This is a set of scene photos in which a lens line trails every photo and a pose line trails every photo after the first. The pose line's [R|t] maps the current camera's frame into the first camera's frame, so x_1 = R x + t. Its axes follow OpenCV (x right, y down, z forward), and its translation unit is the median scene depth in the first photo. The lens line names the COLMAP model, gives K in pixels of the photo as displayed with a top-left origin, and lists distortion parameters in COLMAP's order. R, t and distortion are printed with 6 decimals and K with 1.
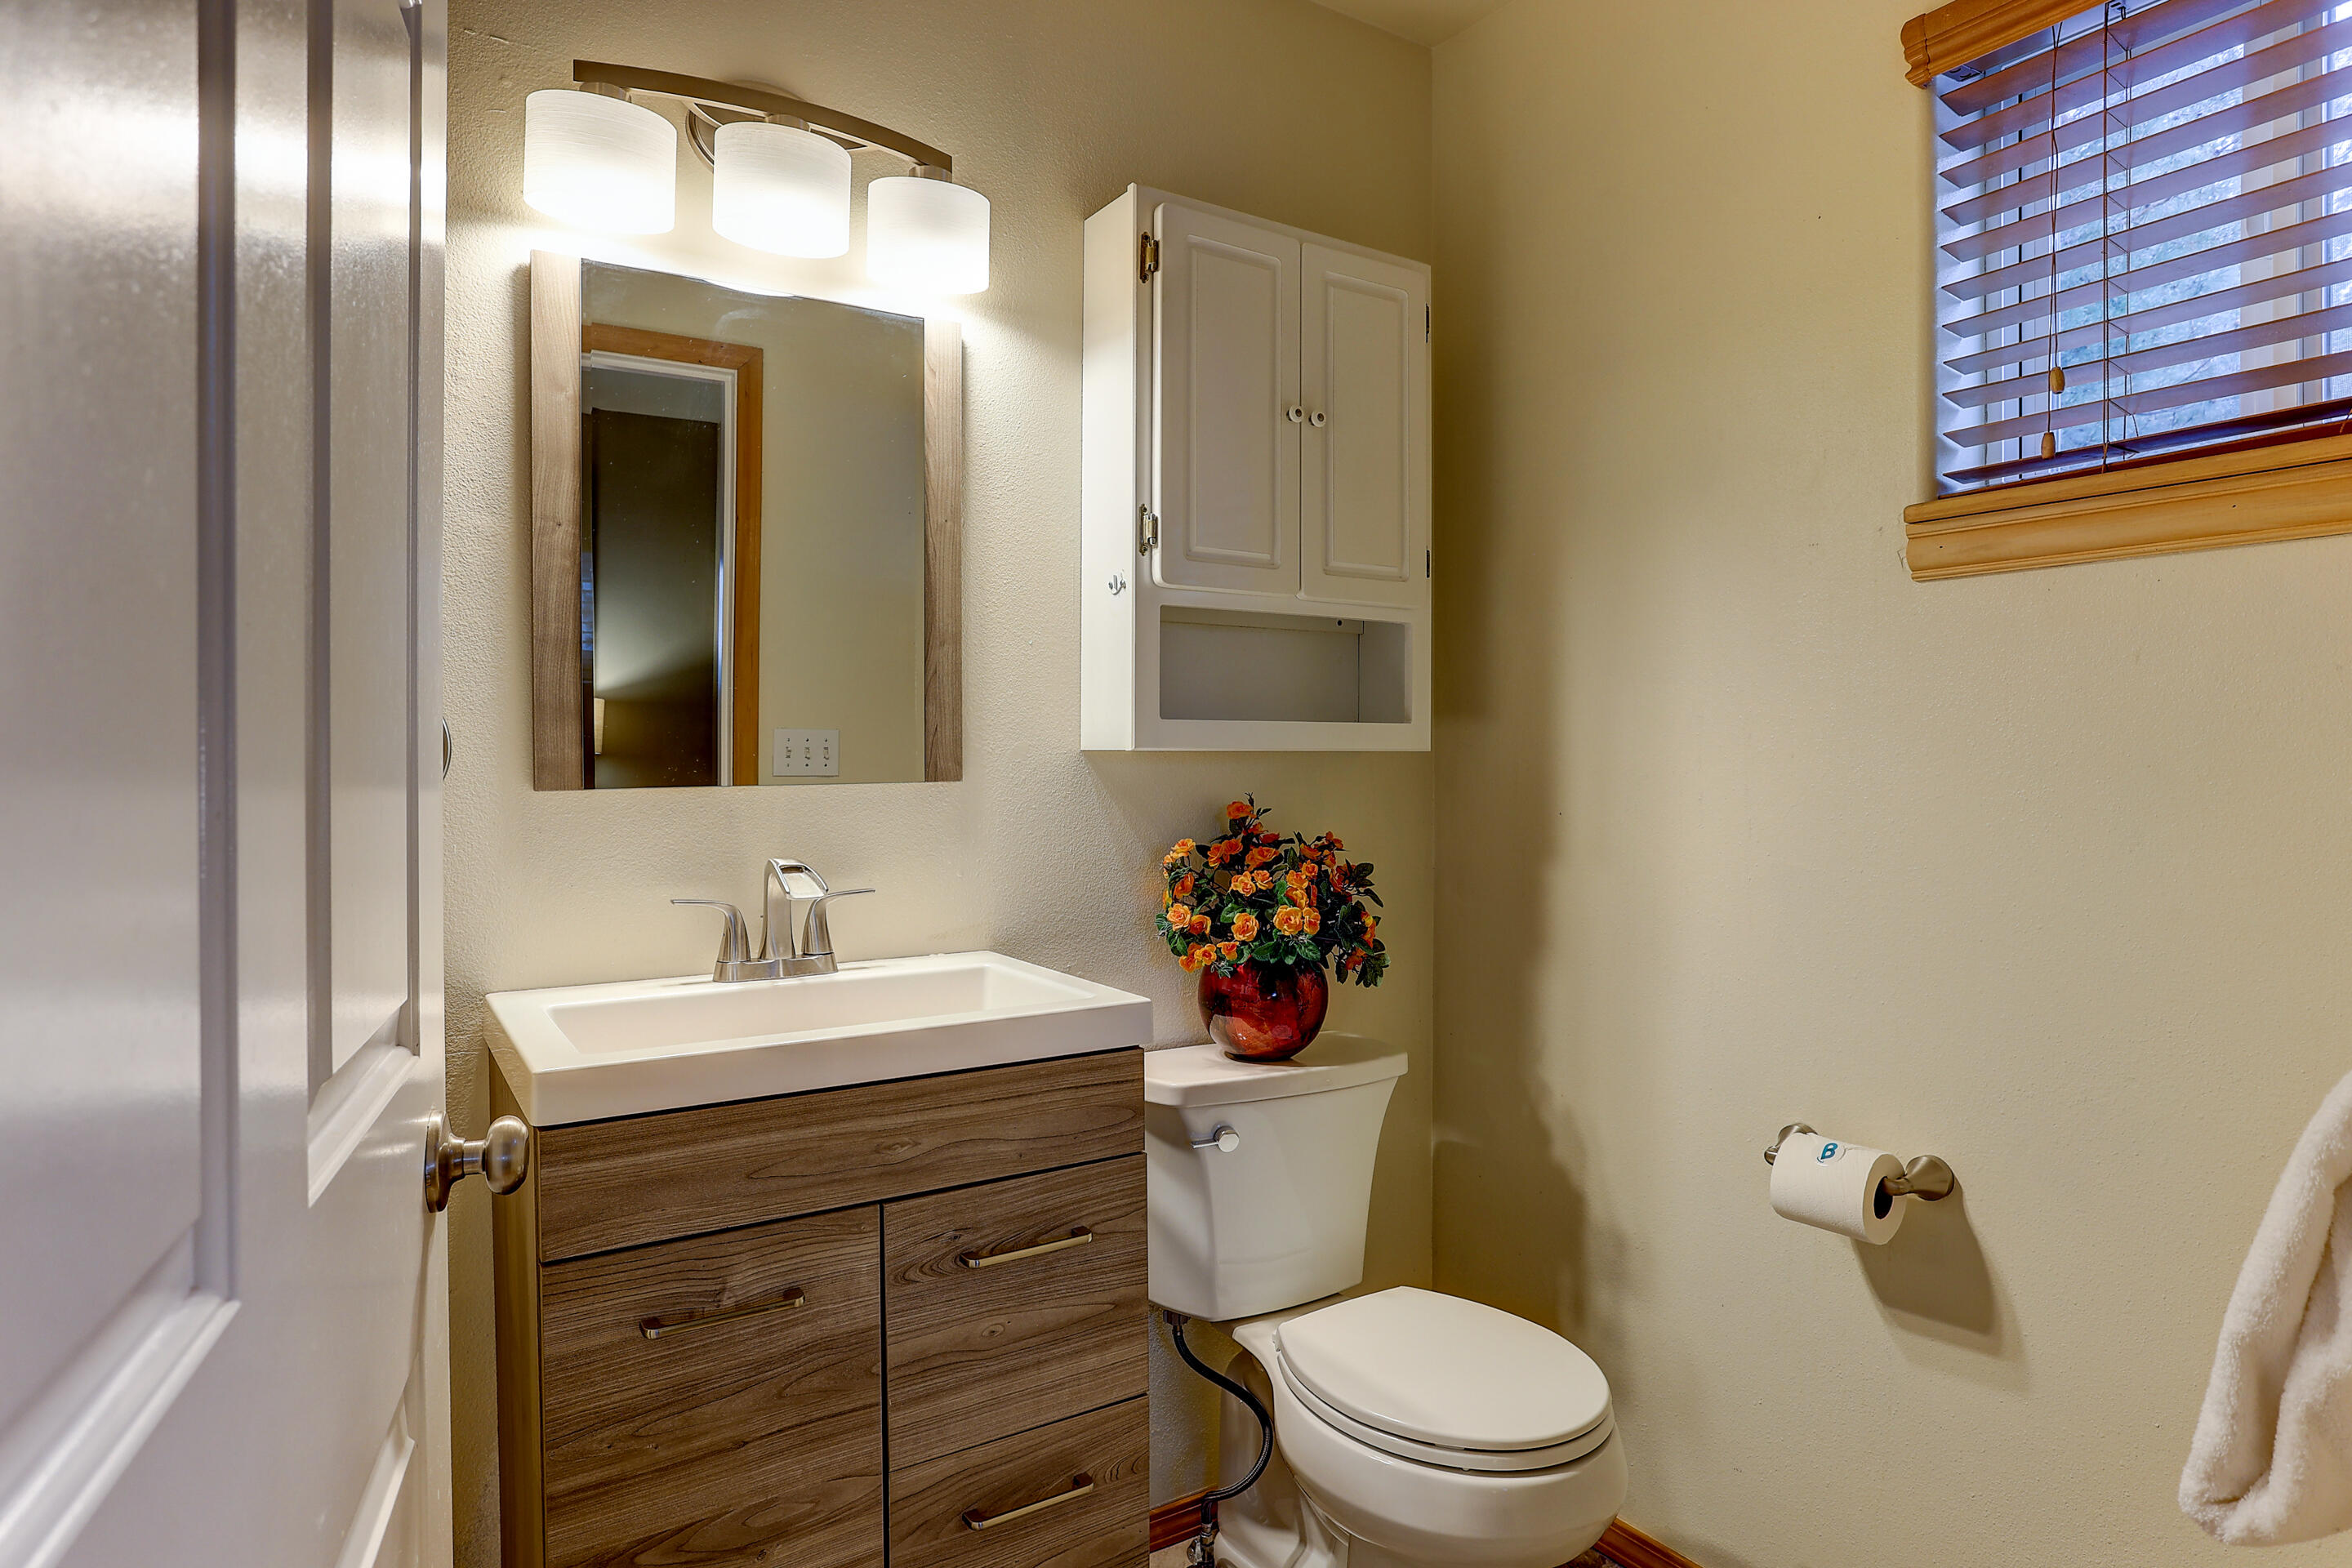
lens RADIAL K [[1320.6, 0, 1184.8], [0, 1320.6, 753.0], [0, 0, 1]] dist [0.001120, 0.000609]
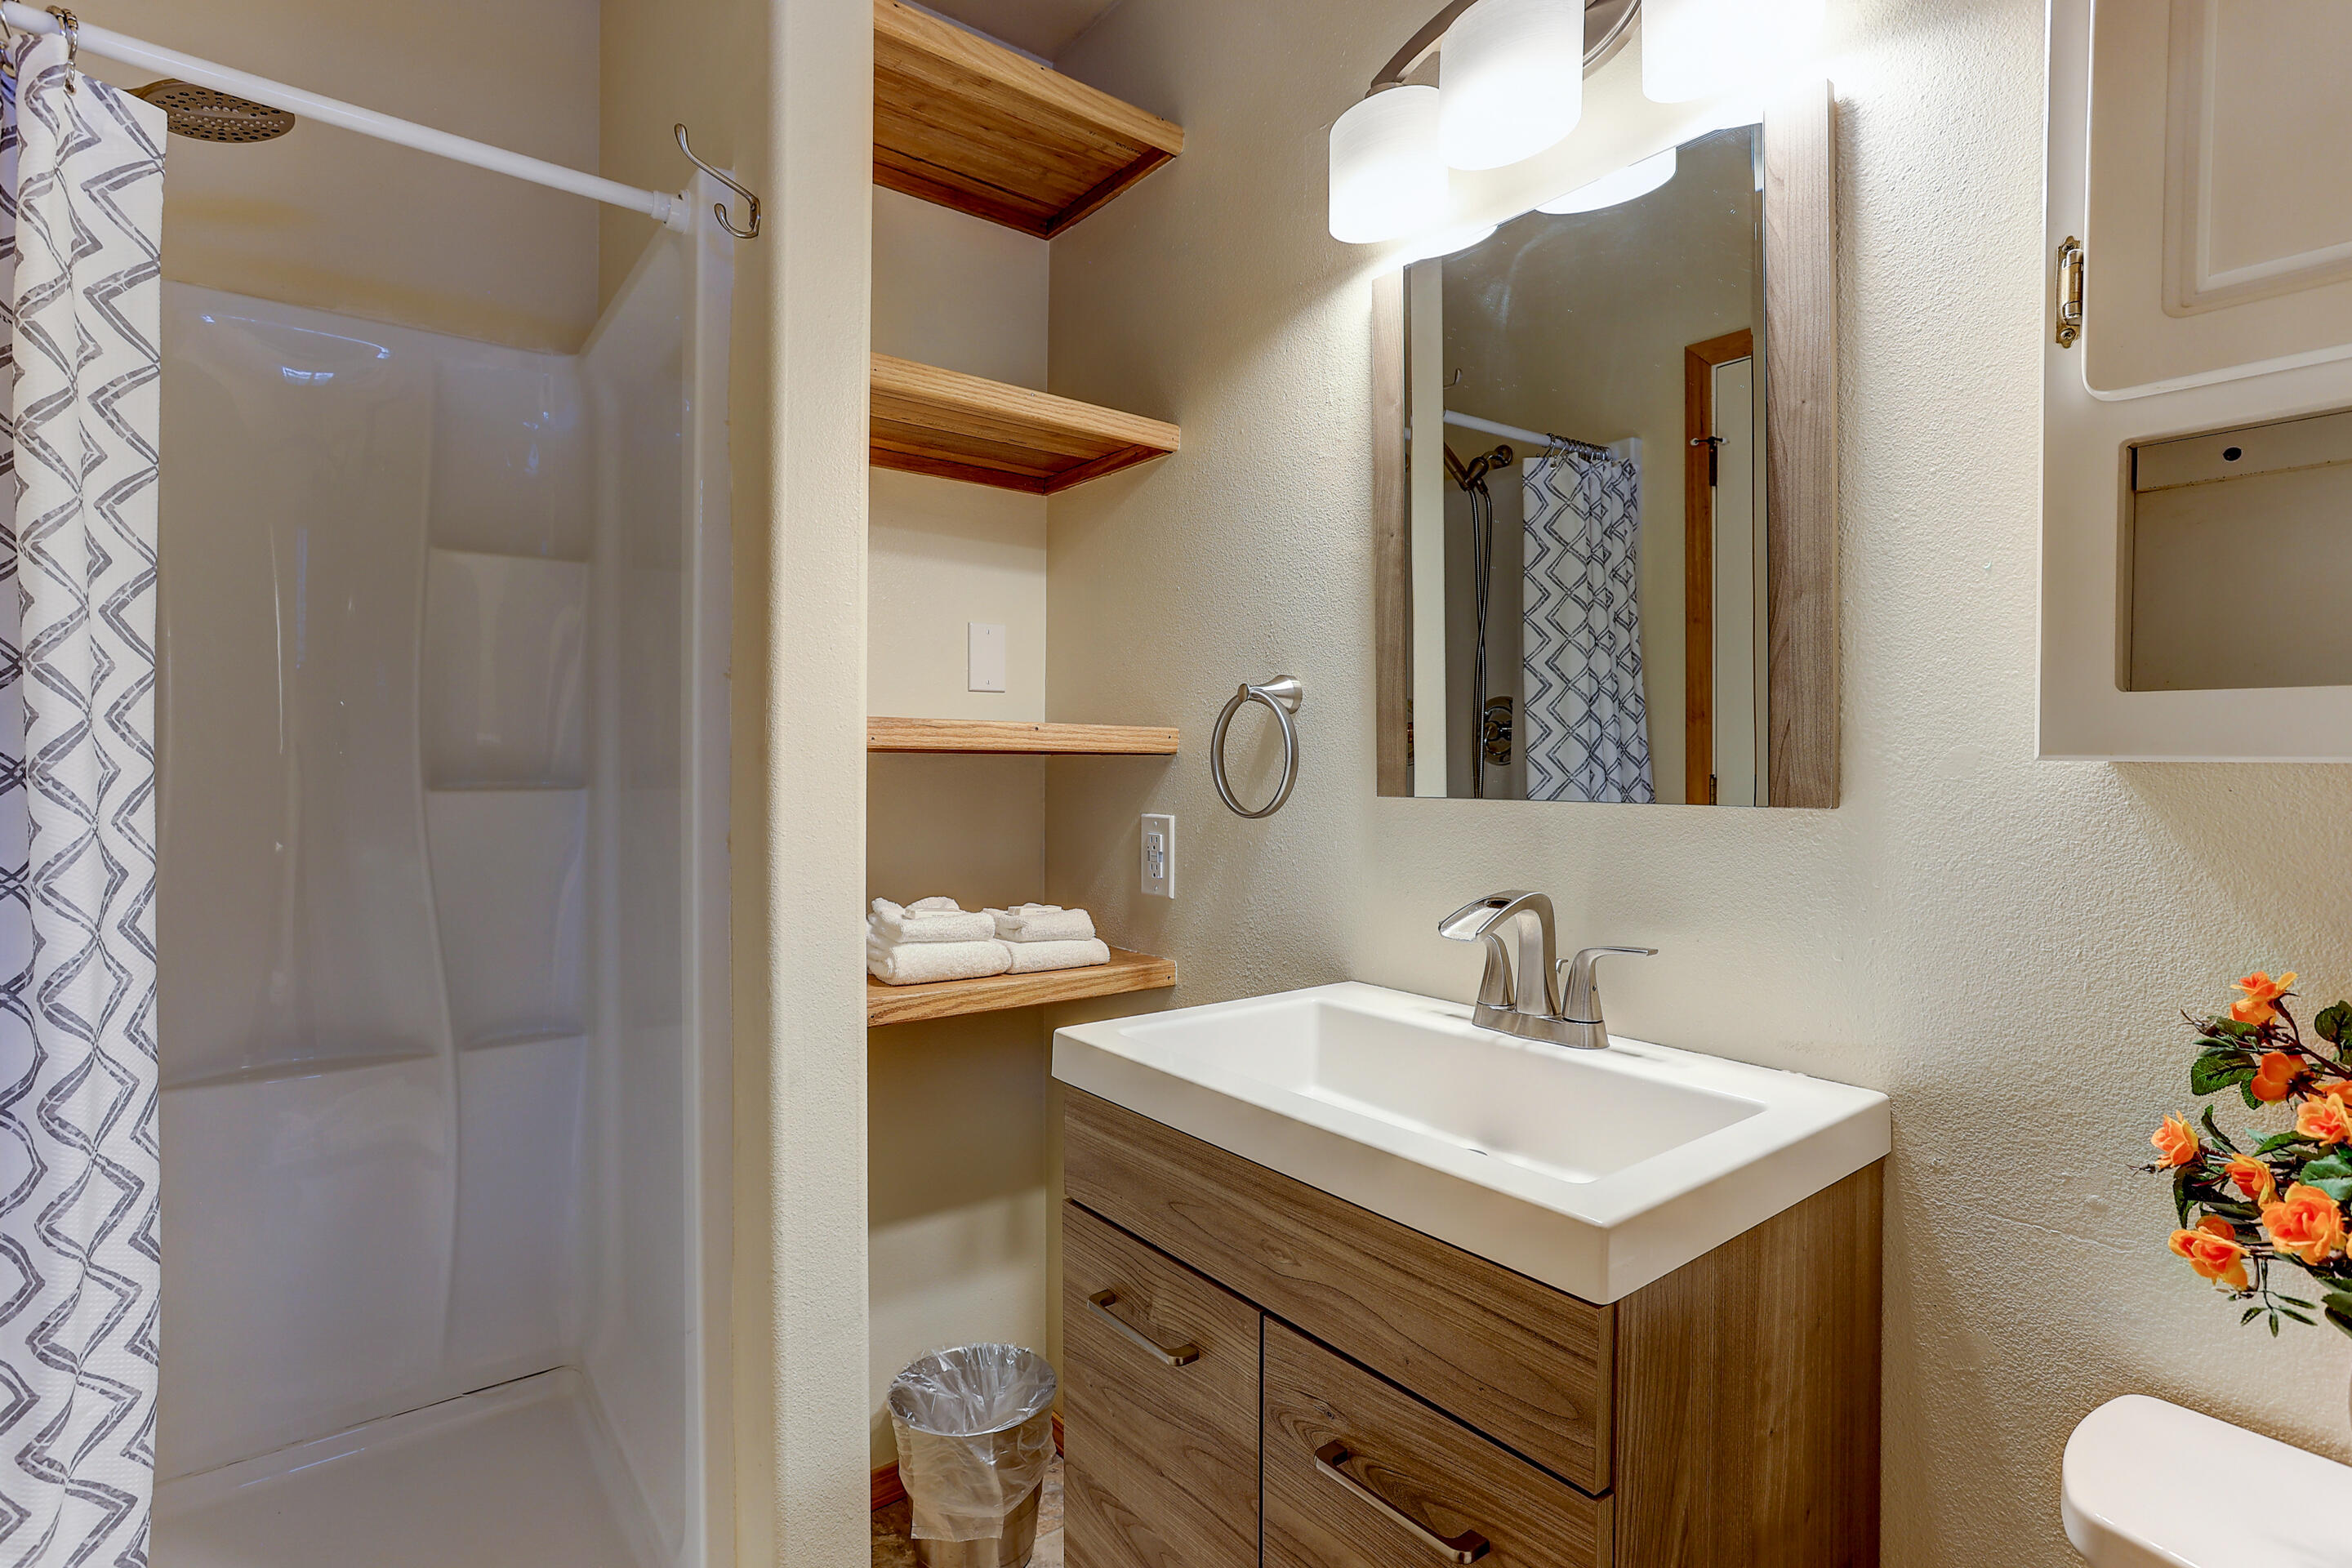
lens RADIAL K [[1166.0, 0, 1205.9], [0, 1166.0, 772.5], [0, 0, 1]] dist [-0.045806, 0.030086]
pose [[0.102192, 0.013825, -0.994669, 0.451892], [-0.008165, 0.999881, 0.013059, -0.000797], [0.994731, 0.006787, 0.102293, 0.852872]]
